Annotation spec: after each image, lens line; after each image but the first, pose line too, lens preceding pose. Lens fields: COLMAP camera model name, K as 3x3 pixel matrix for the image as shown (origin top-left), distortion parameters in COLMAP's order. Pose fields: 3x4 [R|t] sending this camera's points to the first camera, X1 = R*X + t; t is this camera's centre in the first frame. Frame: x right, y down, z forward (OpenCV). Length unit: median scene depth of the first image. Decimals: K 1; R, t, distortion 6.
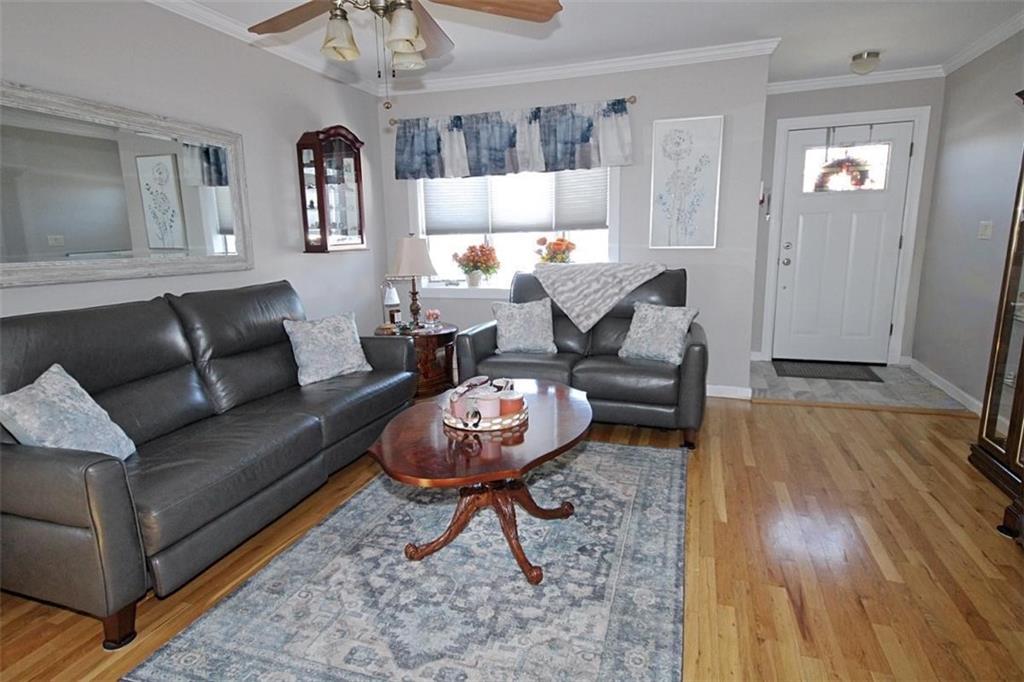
lens RADIAL K [[555.7, 0, 510.6], [0, 555.7, 338.8], [0, 0, 1]] dist [0.014471, 0.000037]
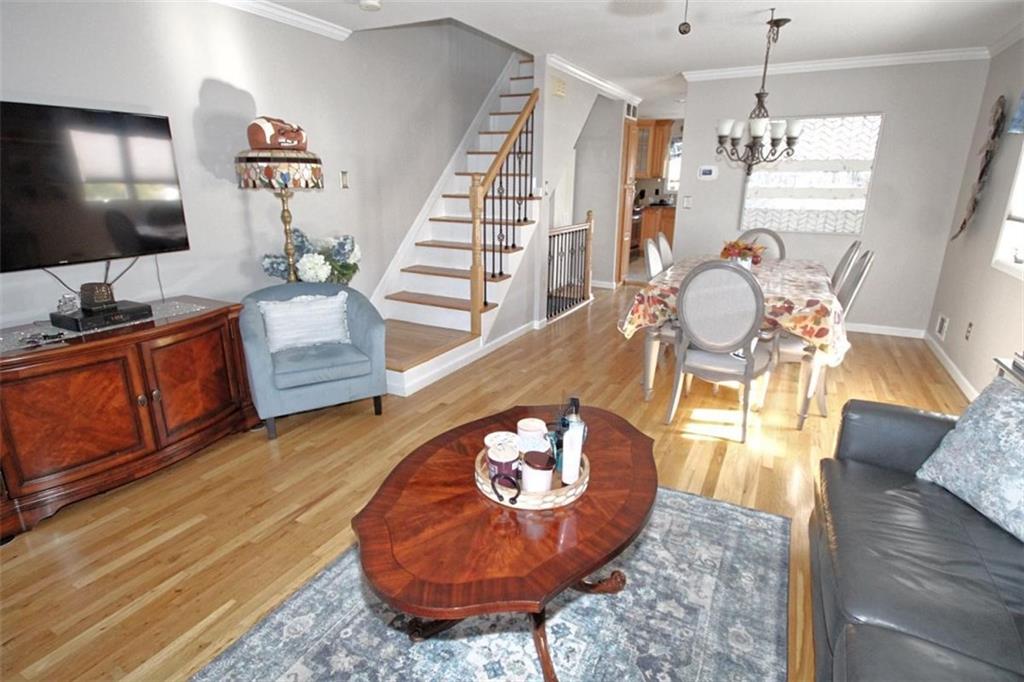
lens RADIAL K [[526.4, 0, 515.1], [0, 526.4, 338.8], [0, 0, 1]] dist [-0.000607, -0.000563]
pose [[-0.987867, -0.030452, 0.152290, -0.071408], [0.043753, 0.886300, 0.461040, -0.201760], [-0.149015, 0.462109, -0.874214, 0.866489]]
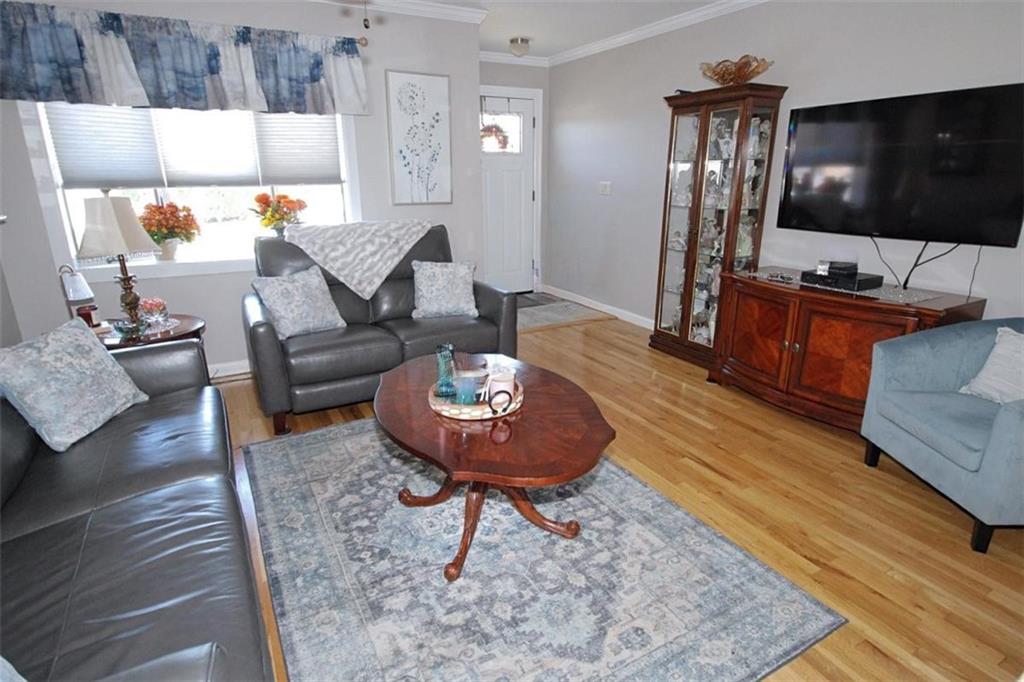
lens RADIAL K [[549.8, 0, 512.0], [0, 549.8, 341.0], [0, 0, 1]] dist [0.011120, -0.001889]
pose [[0.677380, -0.196618, 0.708870, -0.355680], [0.127563, 0.980416, 0.150040, -0.048719], [-0.724488, -0.011209, 0.689196, 0.186146]]
